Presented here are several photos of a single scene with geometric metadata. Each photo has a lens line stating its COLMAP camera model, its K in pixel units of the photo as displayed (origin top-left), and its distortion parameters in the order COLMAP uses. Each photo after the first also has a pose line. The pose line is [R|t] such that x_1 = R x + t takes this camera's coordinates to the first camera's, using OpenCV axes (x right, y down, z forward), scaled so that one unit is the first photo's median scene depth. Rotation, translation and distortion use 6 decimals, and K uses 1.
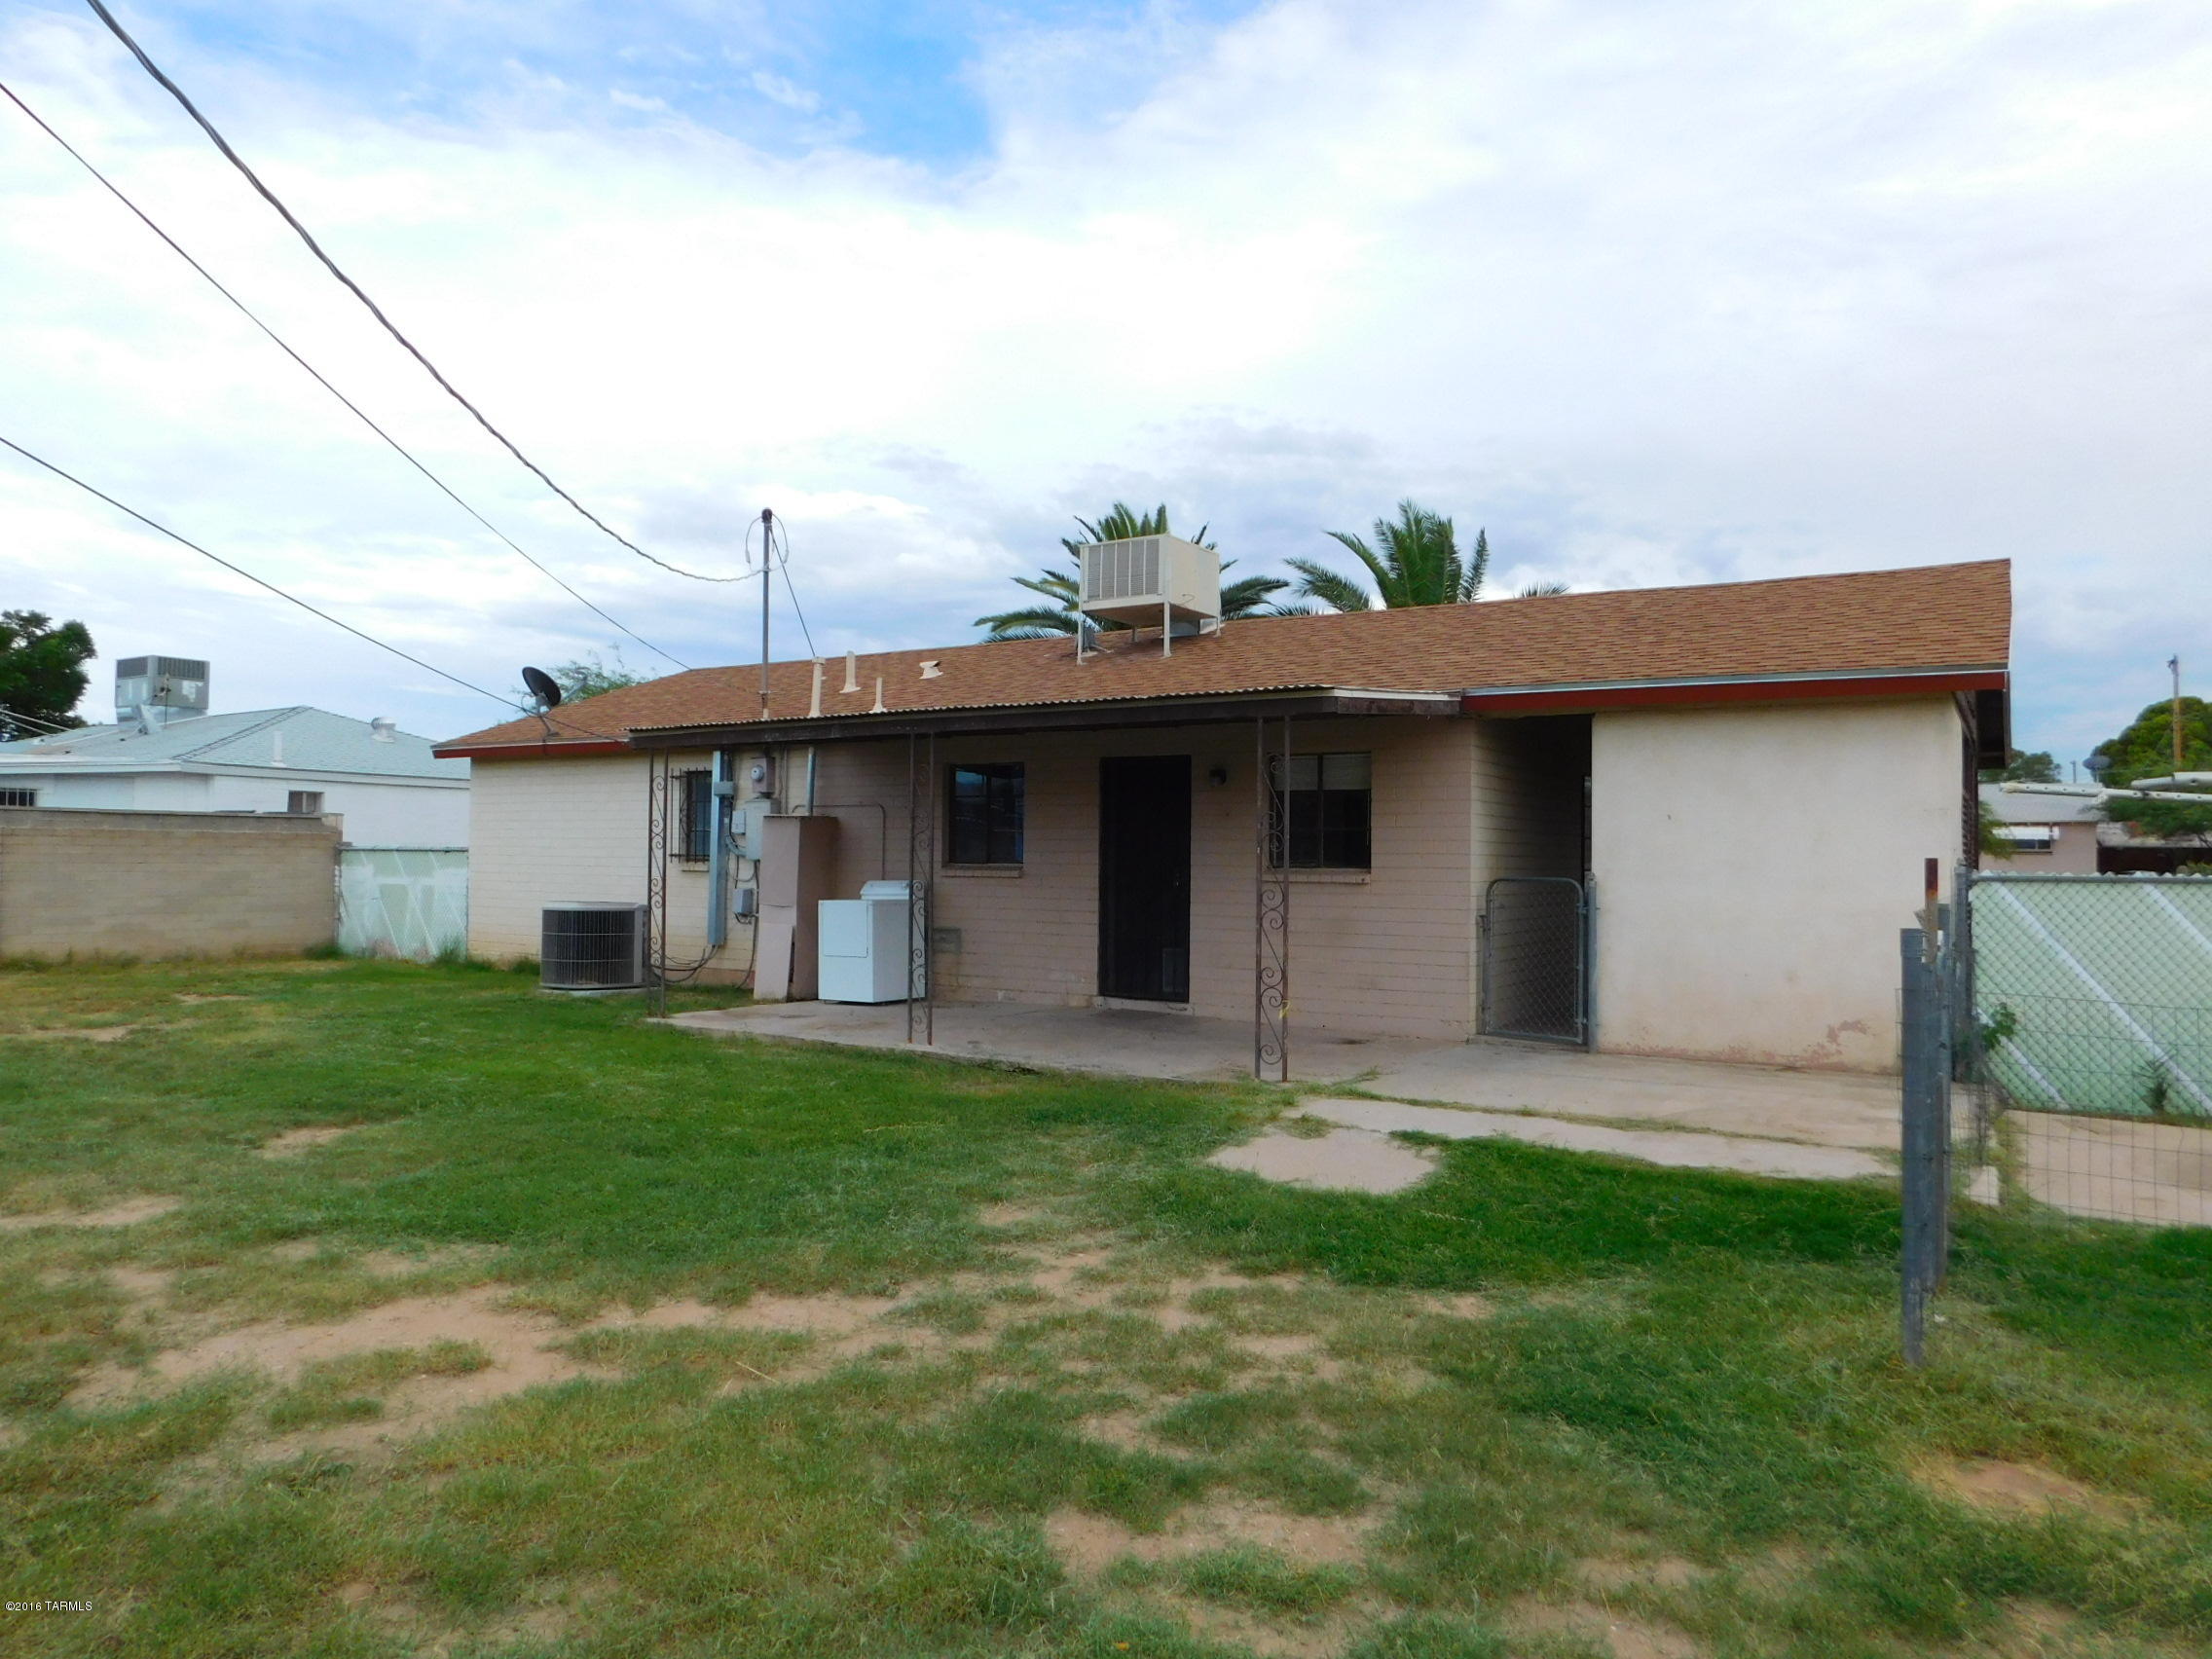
lens RADIAL K [[1467.4, 0, 1111.7], [0, 1467.4, 840.2], [0, 0, 1]] dist [-0.071599, 0.058109]
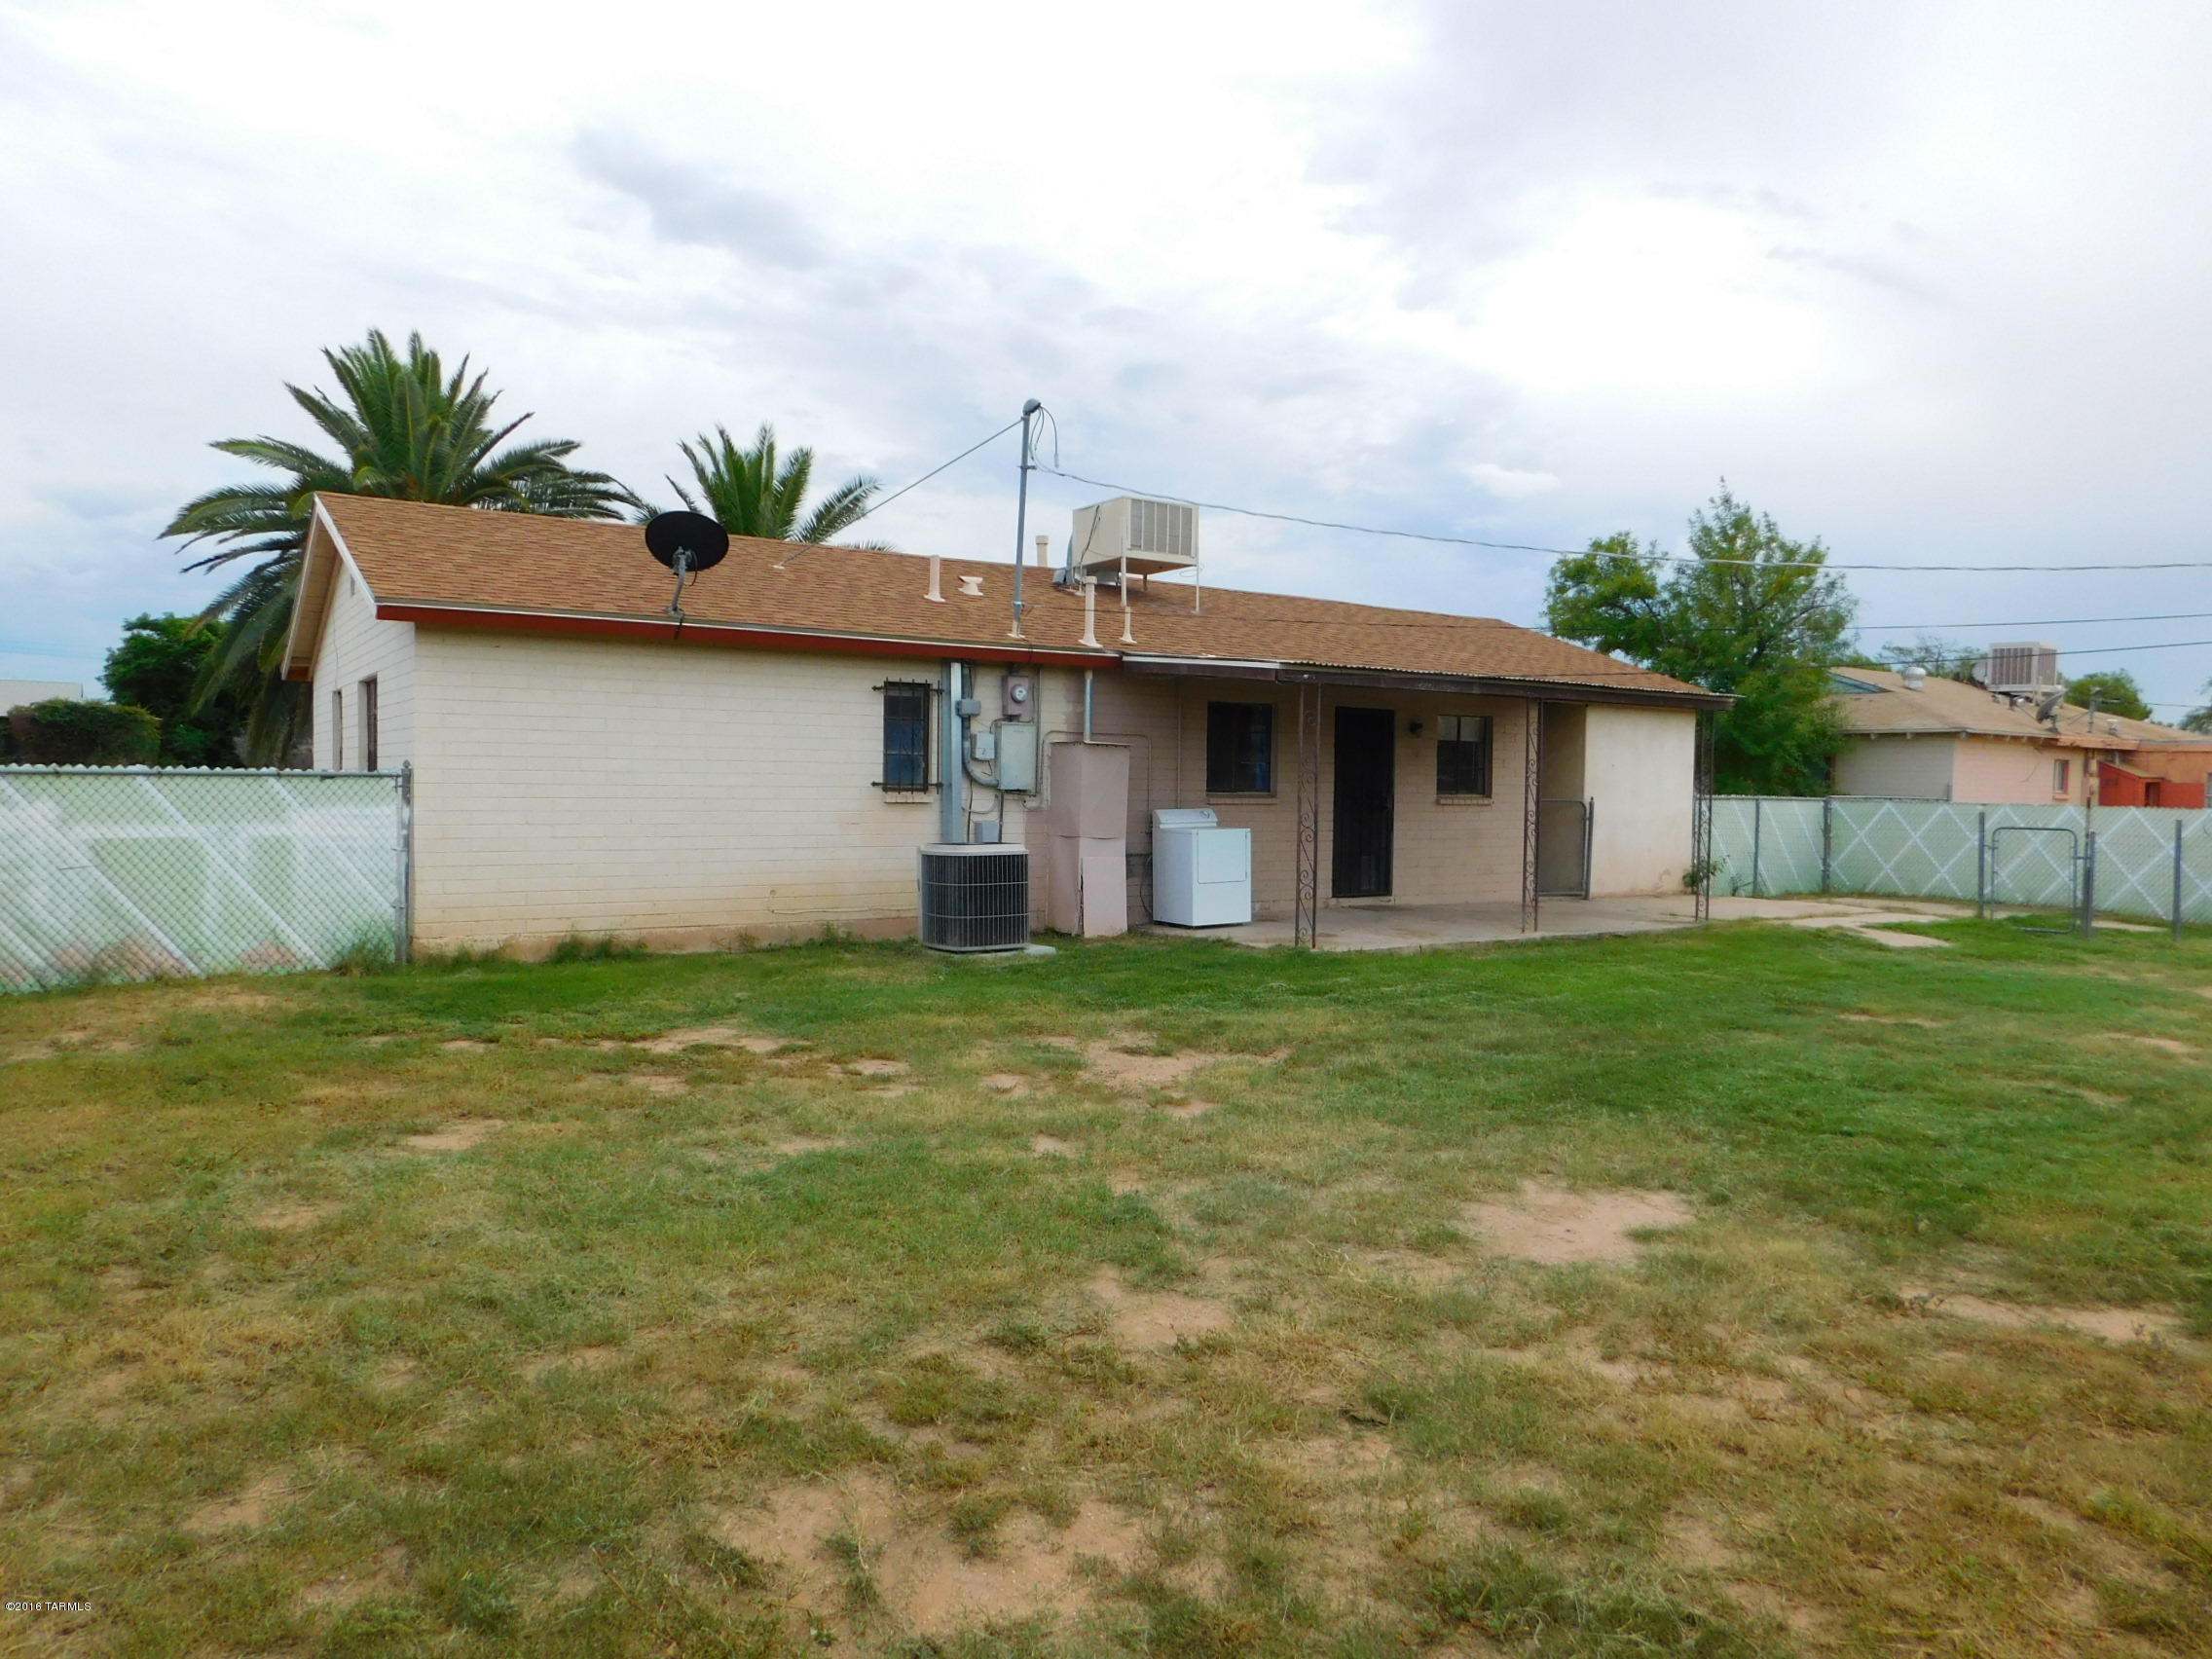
lens RADIAL K [[1467.4, 0, 1098.4], [0, 1467.4, 840.3], [0, 0, 1]] dist [-0.071599, 0.058109]
pose [[0.402986, -0.043500, 0.914172, -1.231921], [-0.024977, 0.997975, 0.058498, -0.011004], [-0.914865, -0.046408, 0.401083, 0.680183]]
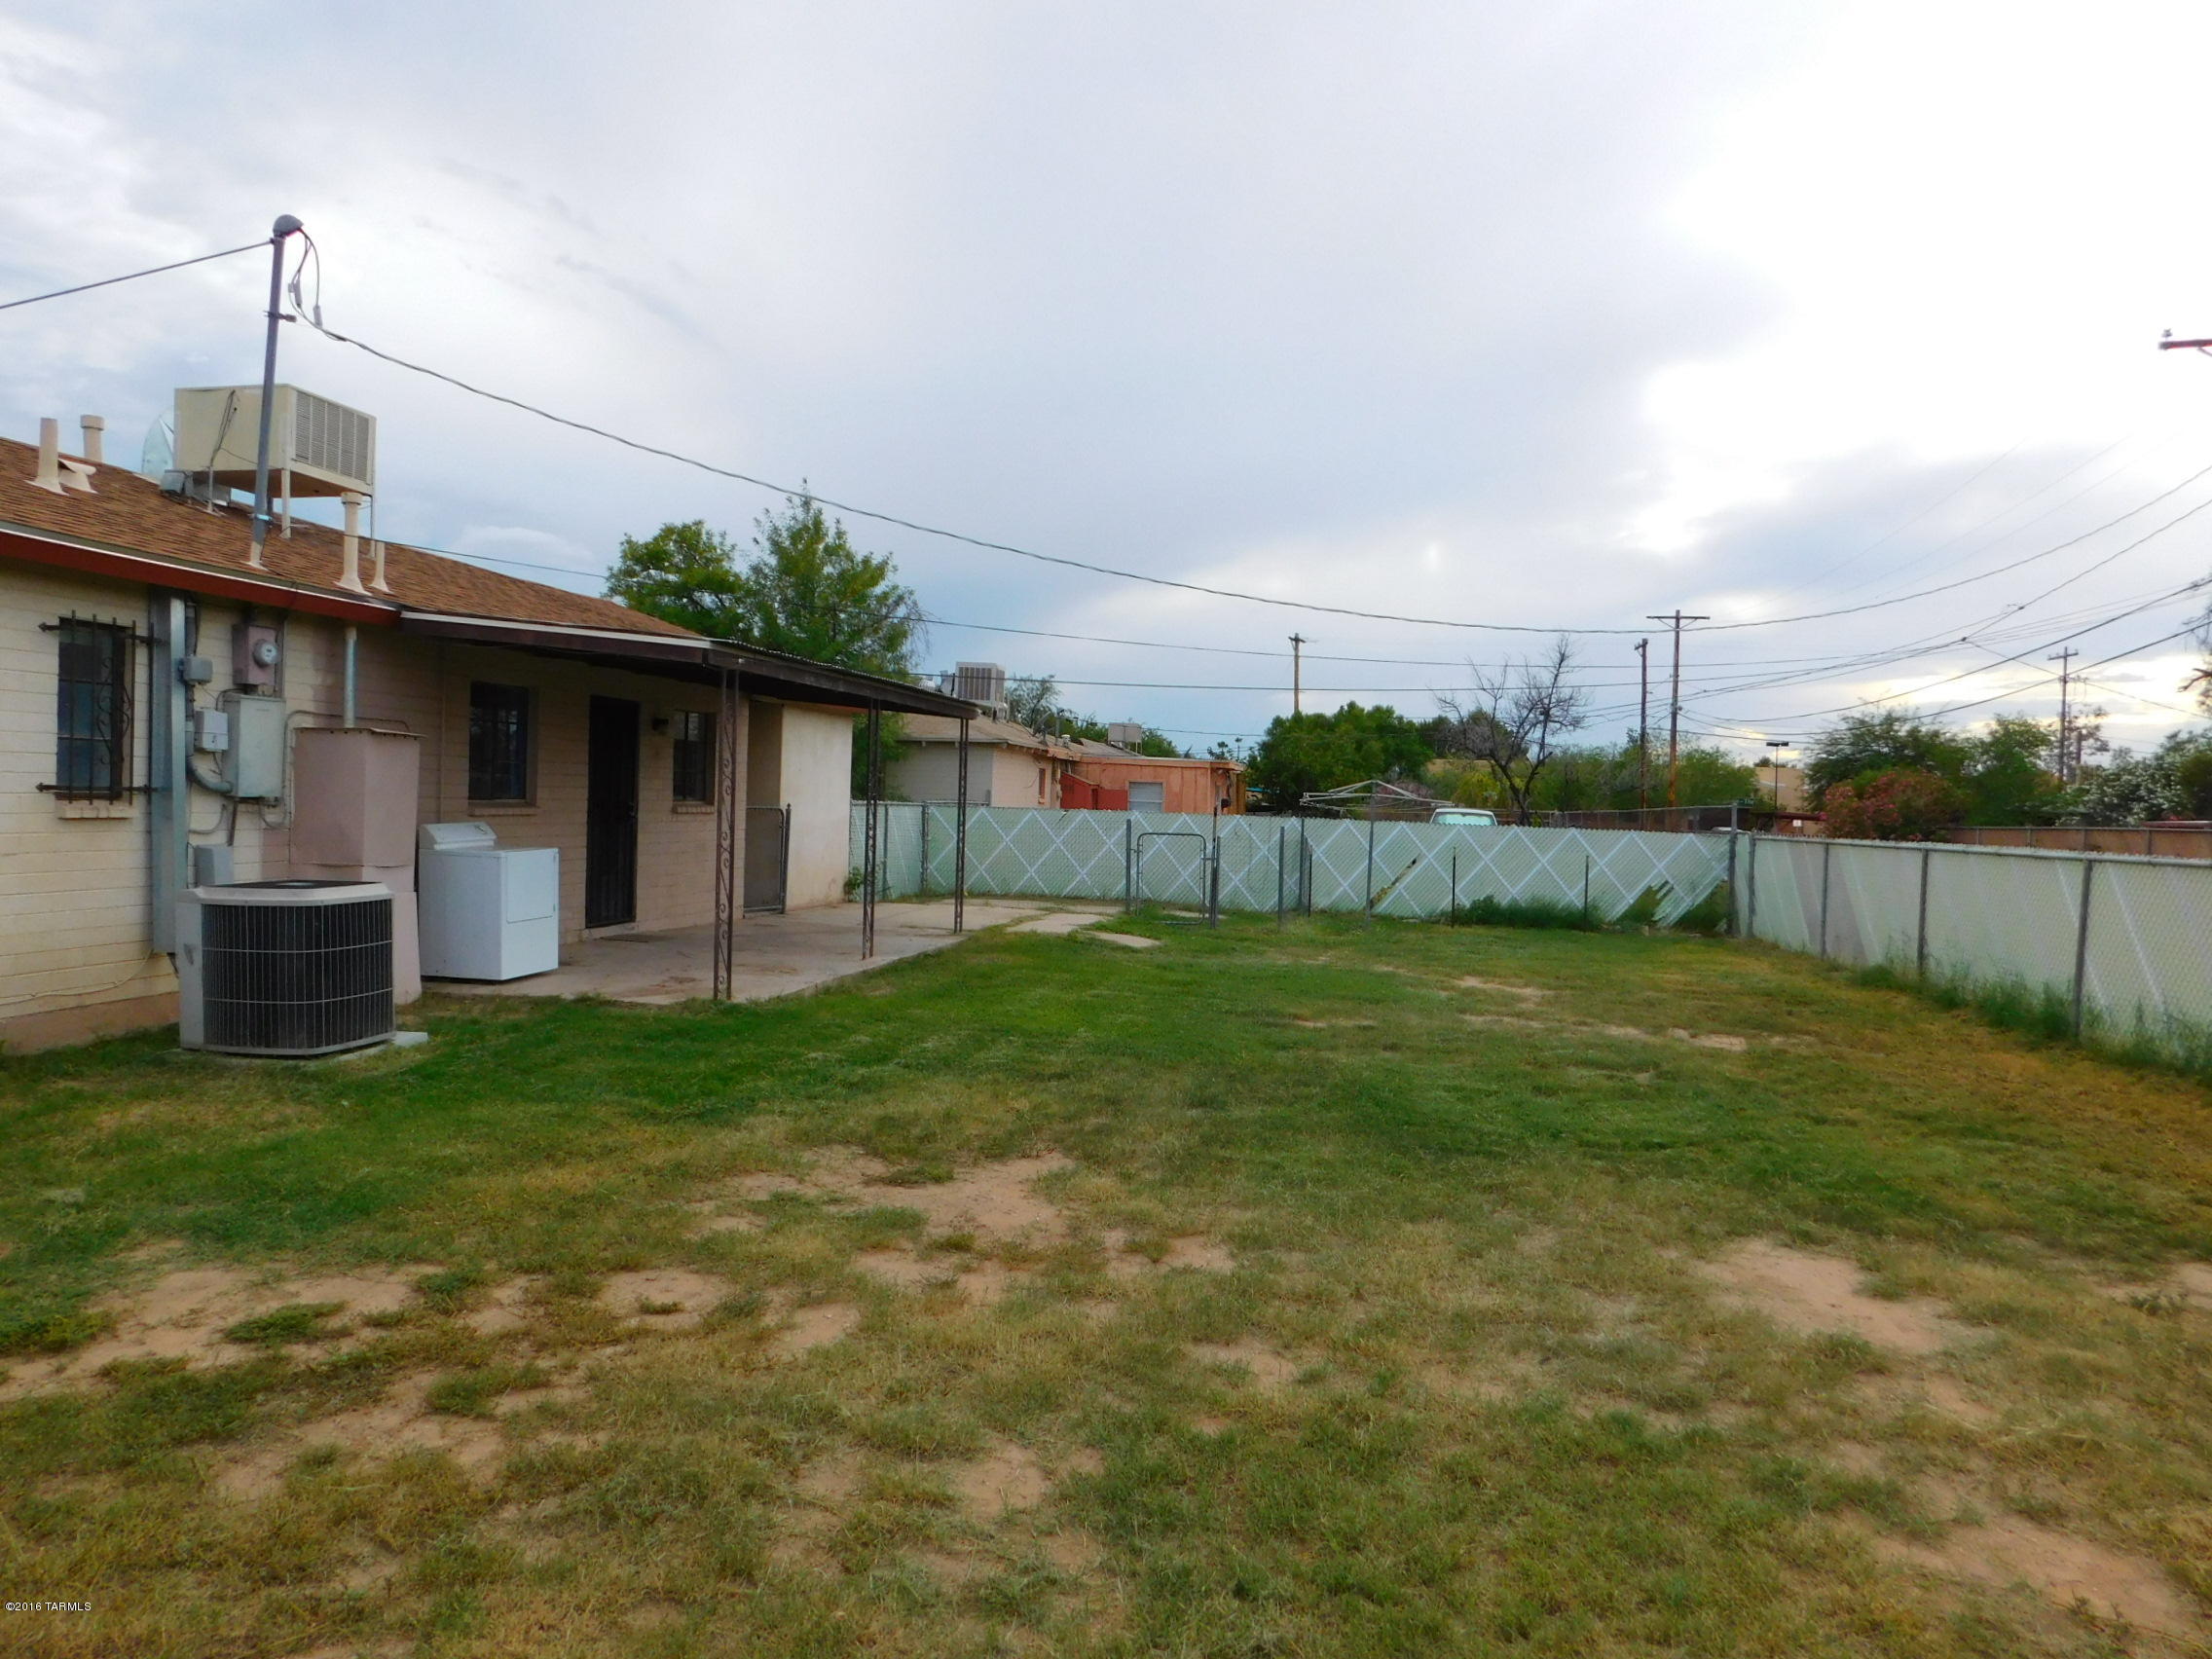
lens RADIAL K [[1467.4, 0, 1112.8], [0, 1467.4, 832.2], [0, 0, 1]] dist [-0.071599, 0.058109]
pose [[-0.379663, -0.043761, 0.924089, -1.082495], [-0.050192, 0.998384, 0.026658, -0.006344], [-0.923762, -0.036261, -0.381246, 1.046891]]
